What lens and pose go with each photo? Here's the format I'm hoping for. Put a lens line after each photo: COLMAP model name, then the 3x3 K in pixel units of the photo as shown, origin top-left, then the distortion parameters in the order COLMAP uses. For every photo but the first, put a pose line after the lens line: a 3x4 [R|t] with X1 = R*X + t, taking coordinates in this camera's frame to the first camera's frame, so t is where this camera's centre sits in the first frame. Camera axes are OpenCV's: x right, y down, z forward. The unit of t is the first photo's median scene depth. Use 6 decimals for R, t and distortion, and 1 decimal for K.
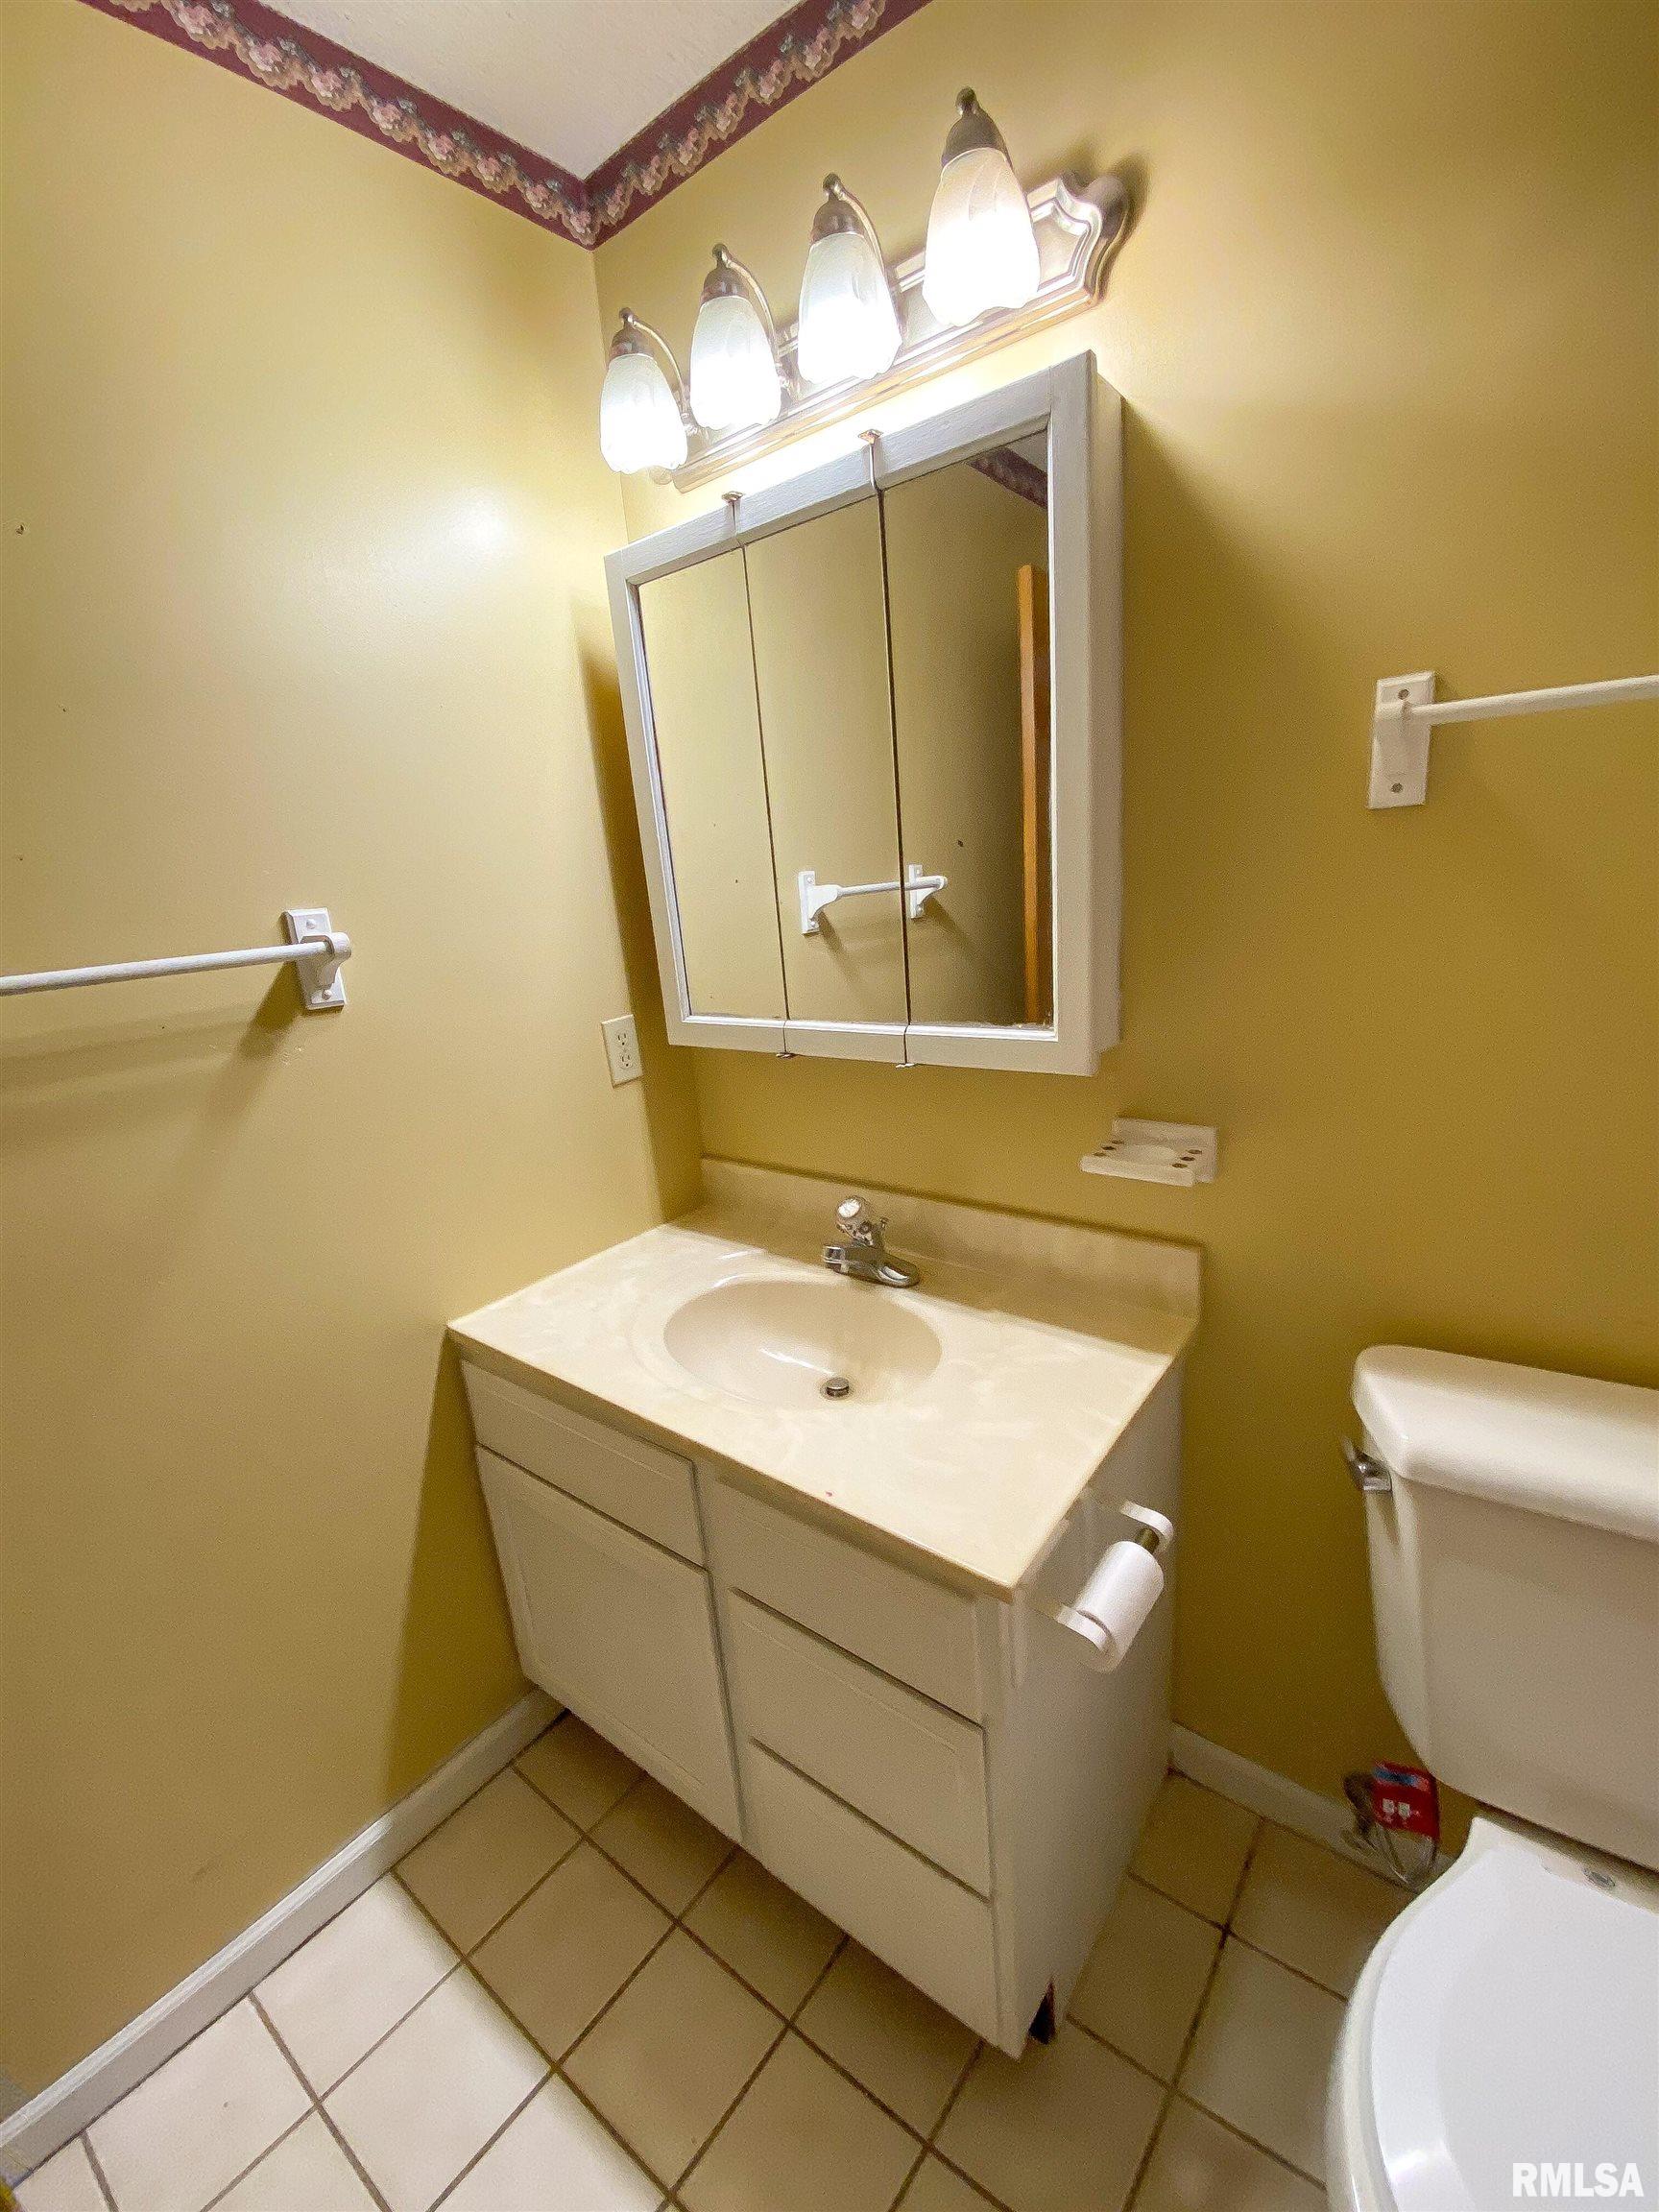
lens RADIAL K [[891.8, 0, 829.5], [0, 891.8, 1106.0], [0, 0, 1]] dist [0.029169, -0.023459]
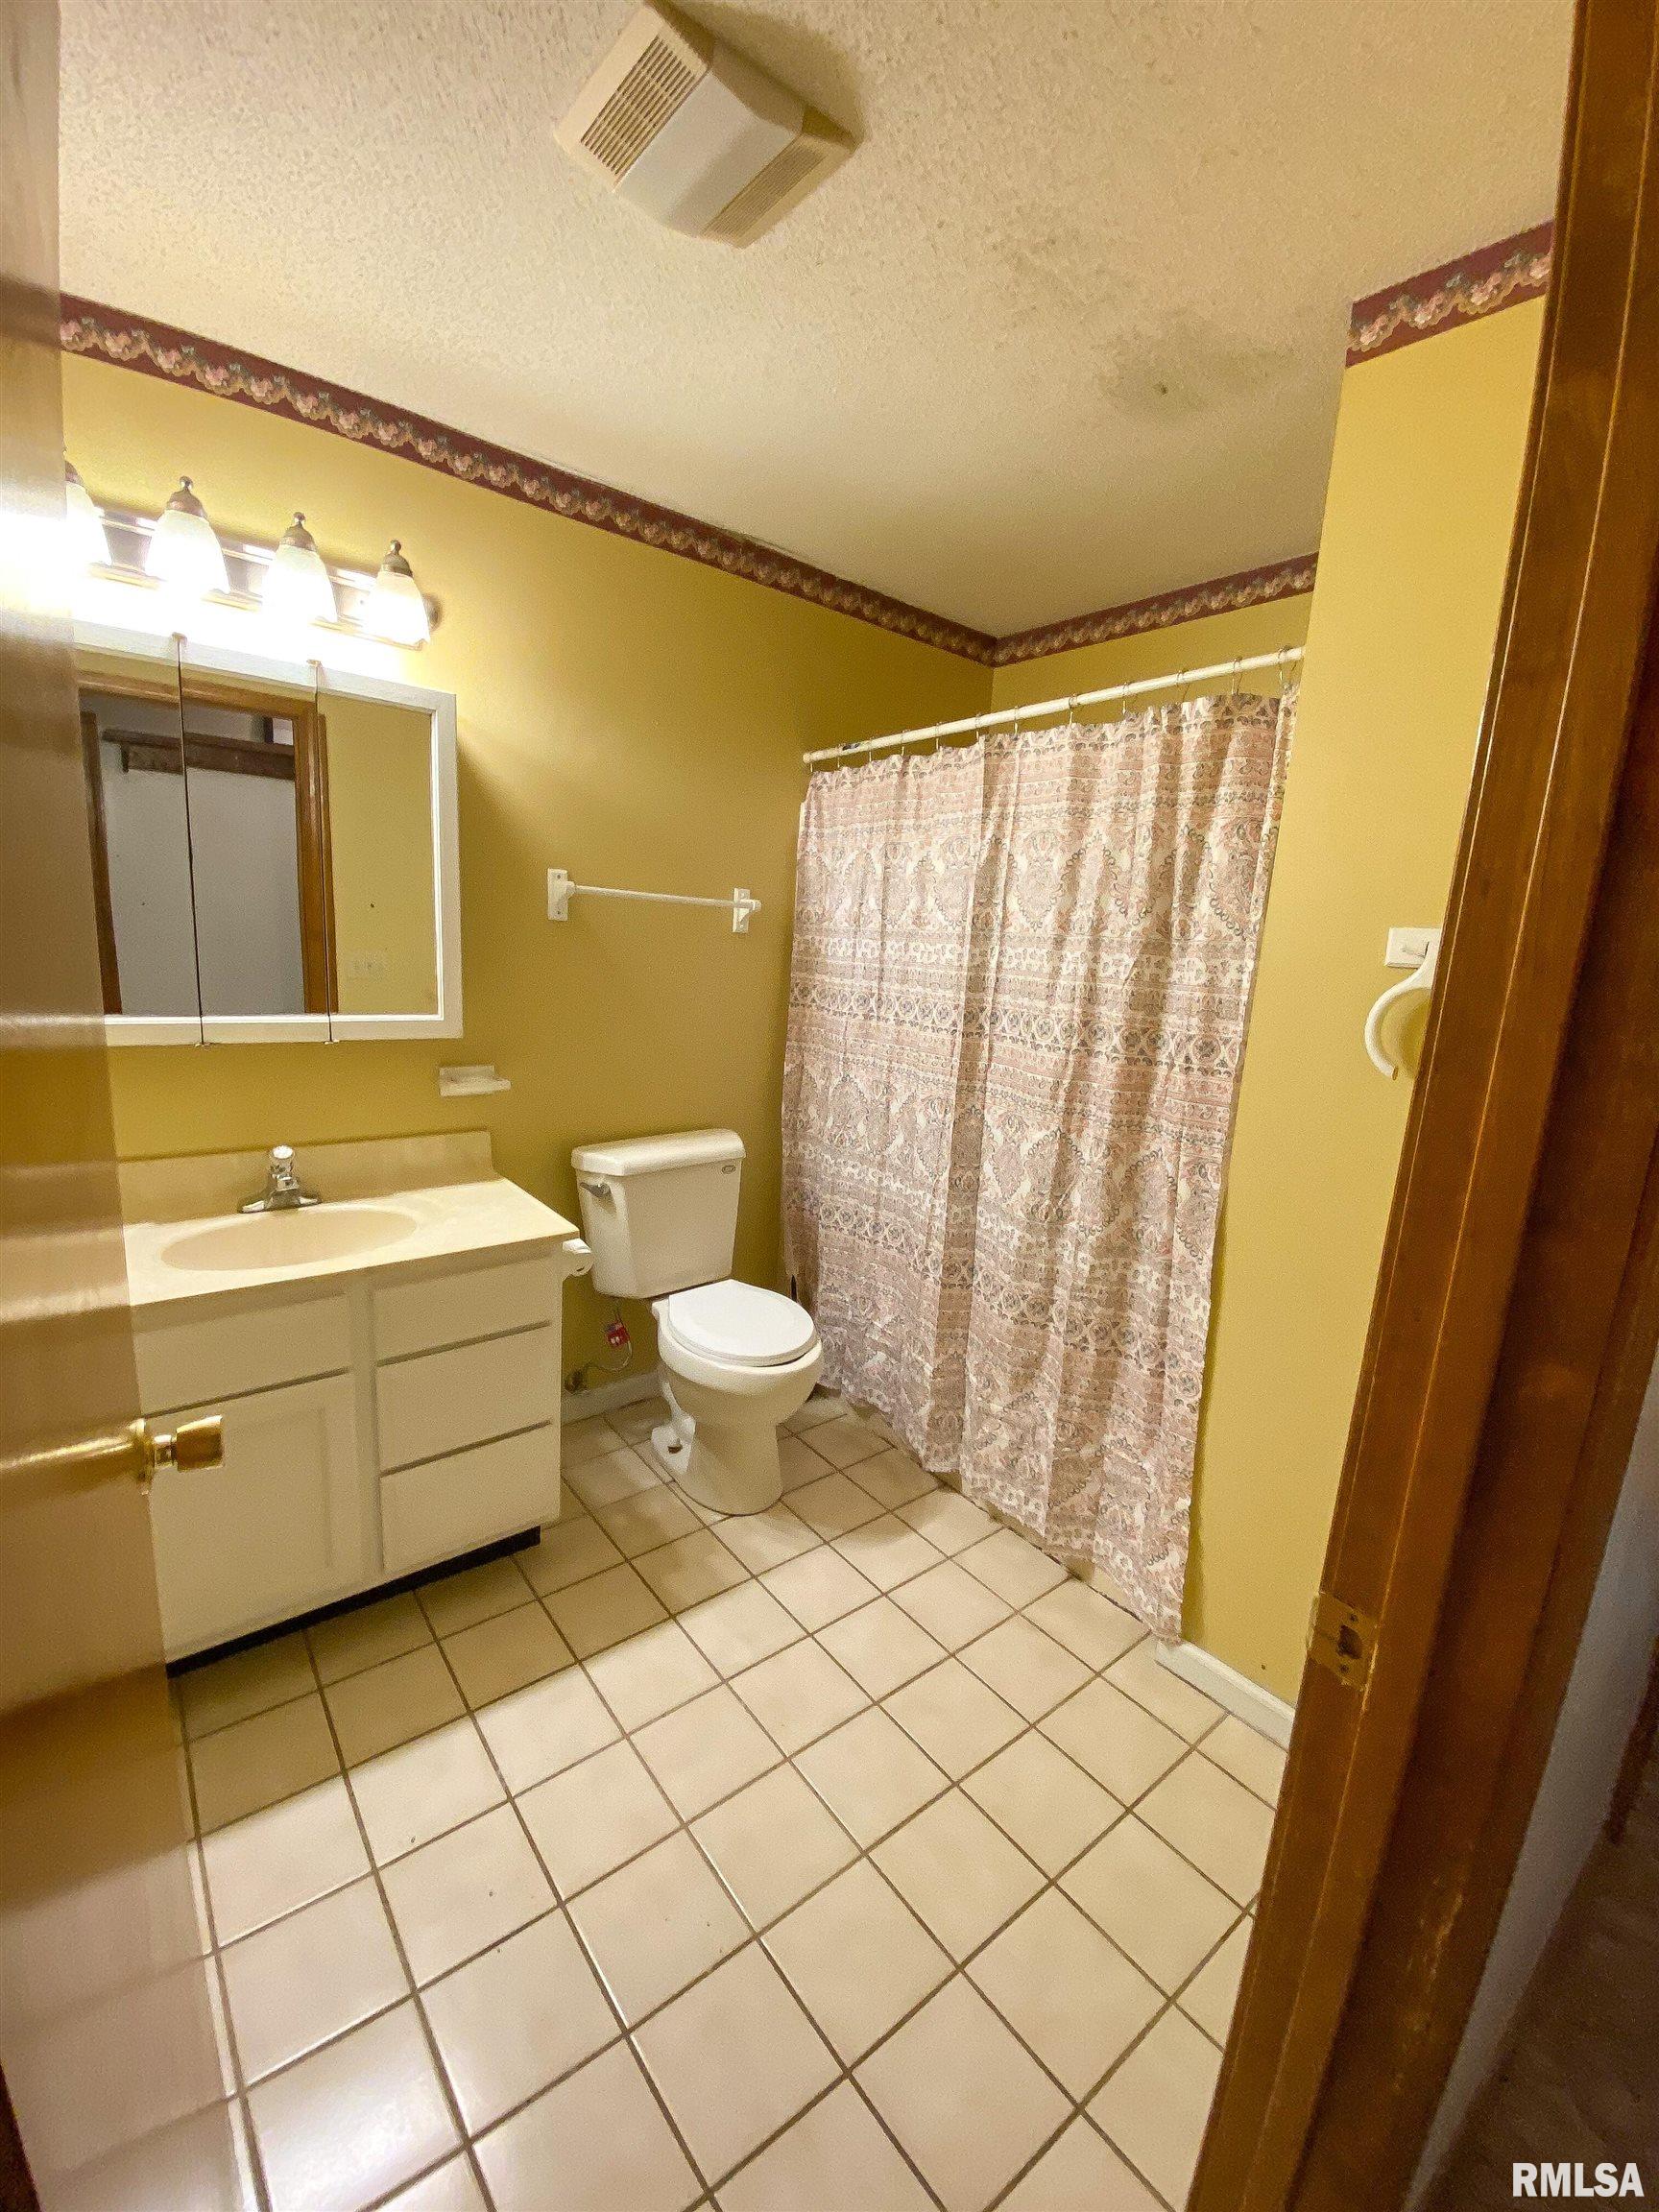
lens RADIAL K [[891.8, 0, 829.5], [0, 891.8, 1106.0], [0, 0, 1]] dist [0.029169, -0.023459]
pose [[0.241861, -0.080122, 0.966997, -1.324938], [0.169088, 0.984817, 0.039307, 0.162713], [-0.955465, 0.154000, 0.251736, -0.203154]]
